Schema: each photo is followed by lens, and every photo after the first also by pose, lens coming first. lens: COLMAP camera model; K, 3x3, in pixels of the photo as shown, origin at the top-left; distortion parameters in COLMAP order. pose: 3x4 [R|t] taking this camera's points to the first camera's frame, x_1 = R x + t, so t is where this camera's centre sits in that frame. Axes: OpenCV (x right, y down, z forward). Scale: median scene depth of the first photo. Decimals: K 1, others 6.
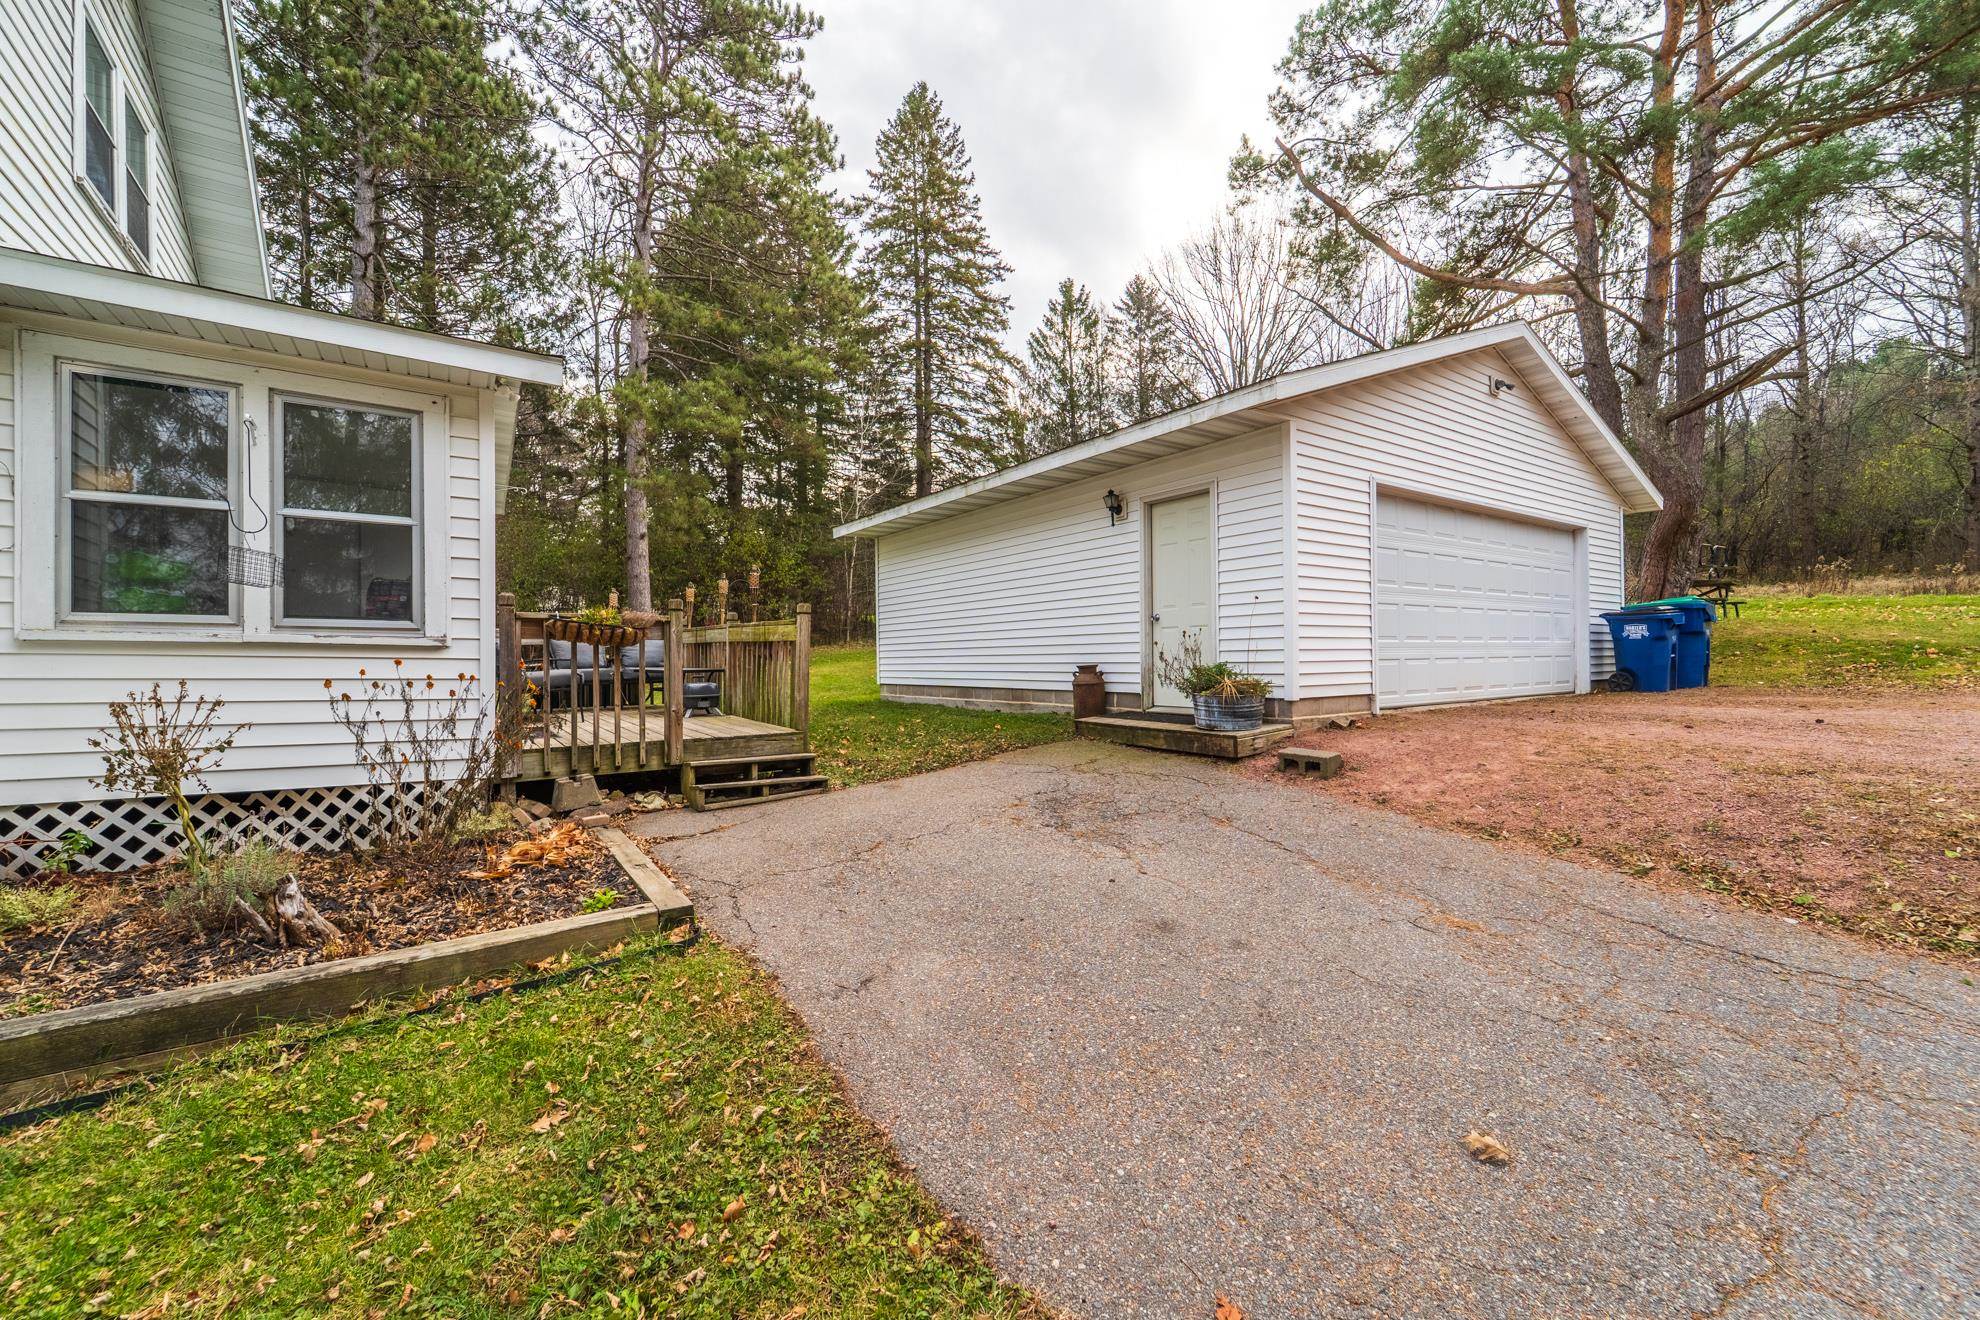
lens RADIAL K [[810.9, 0, 989.6], [0, 810.9, 660.3], [0, 0, 1]] dist [0.003879, -0.002680]
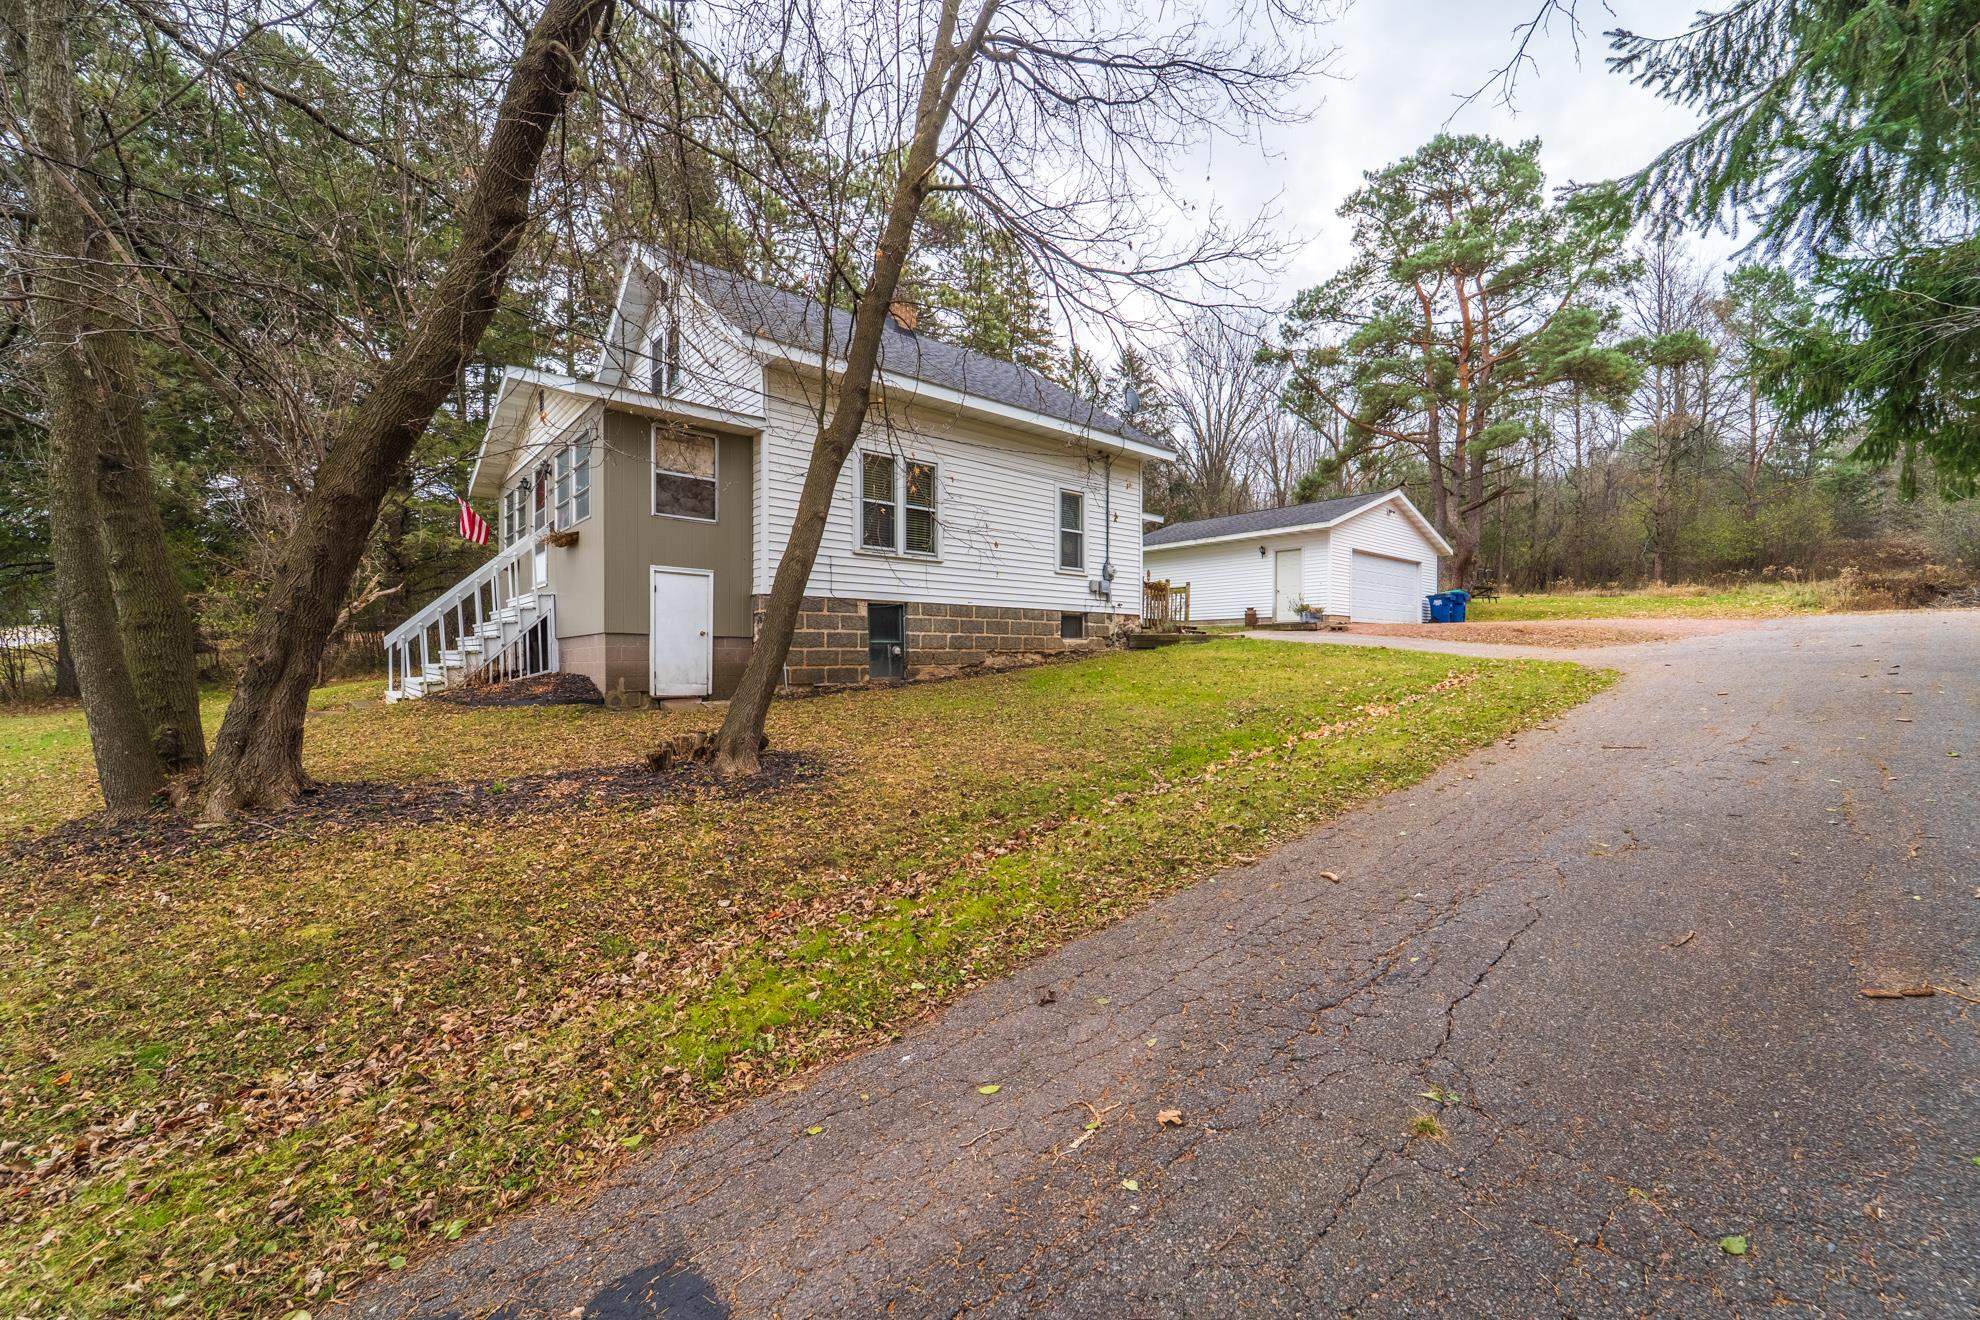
lens RADIAL K [[810.9, 0, 986.4], [0, 810.9, 663.3], [0, 0, 1]] dist [0.003879, -0.002680]
pose [[0.994693, 0.017493, 0.101387, -1.481921], [-0.017929, 0.999834, 0.003388, 0.285313], [-0.101311, -0.005188, 0.994841, -2.355739]]
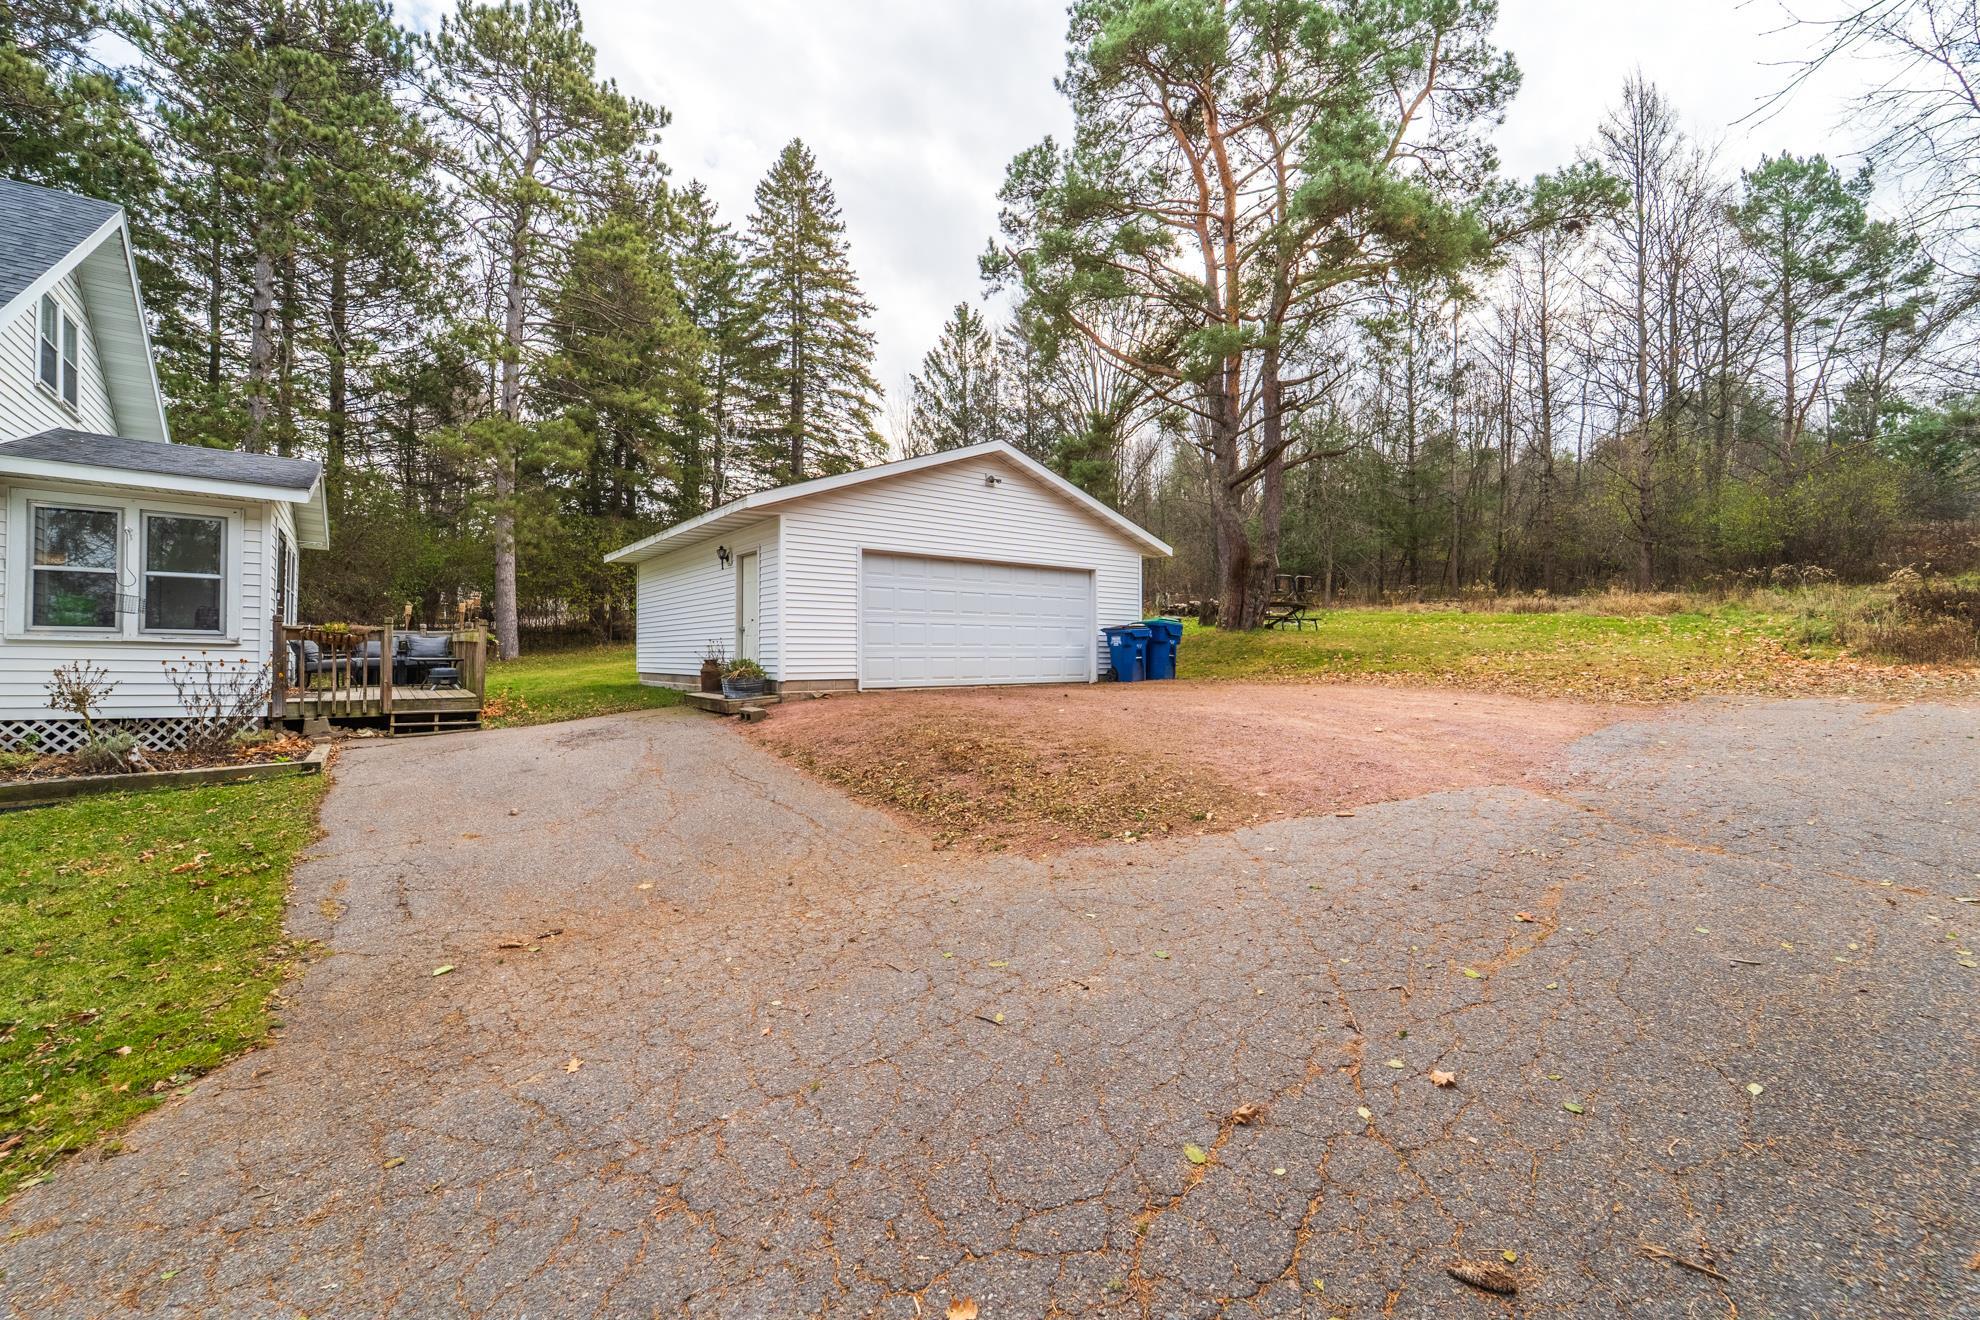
lens RADIAL K [[810.9, 0, 974.1], [0, 810.9, 646.1], [0, 0, 1]] dist [0.003879, -0.002680]
pose [[0.999124, 0.011926, 0.040105, 0.758631], [-0.011436, 0.999857, -0.012447, -0.007512], [-0.040248, 0.011978, 0.999118, -0.746847]]
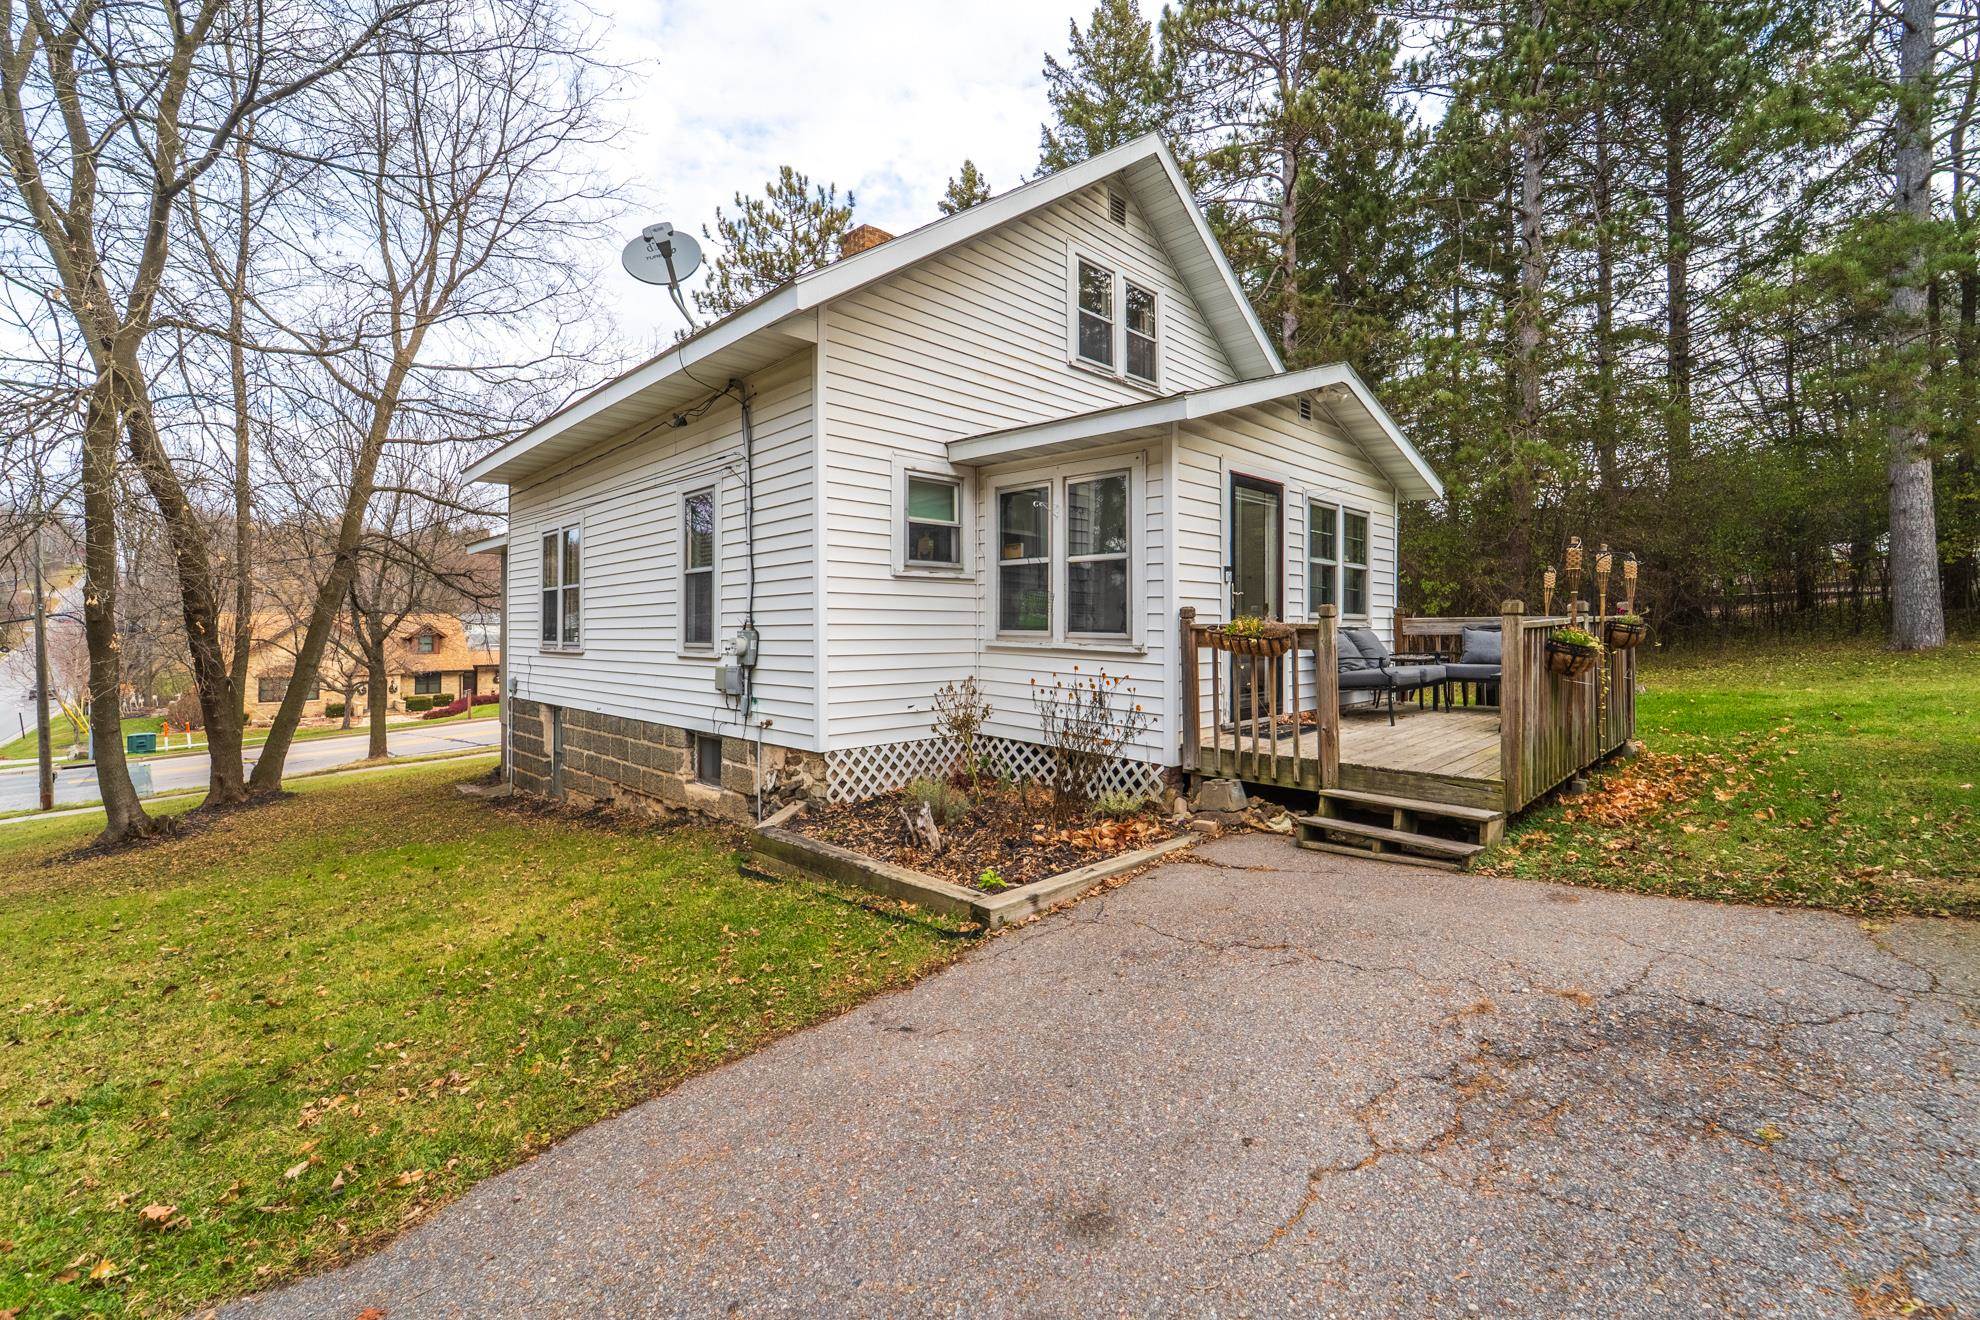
lens RADIAL K [[810.9, 0, 963.9], [0, 810.9, 625.8], [0, 0, 1]] dist [0.003879, -0.002680]
pose [[0.160555, 0.007287, -0.987000, 0.406212], [0.001616, 0.999969, 0.007645, -0.056094], [0.987026, -0.002822, 0.160538, 0.427969]]
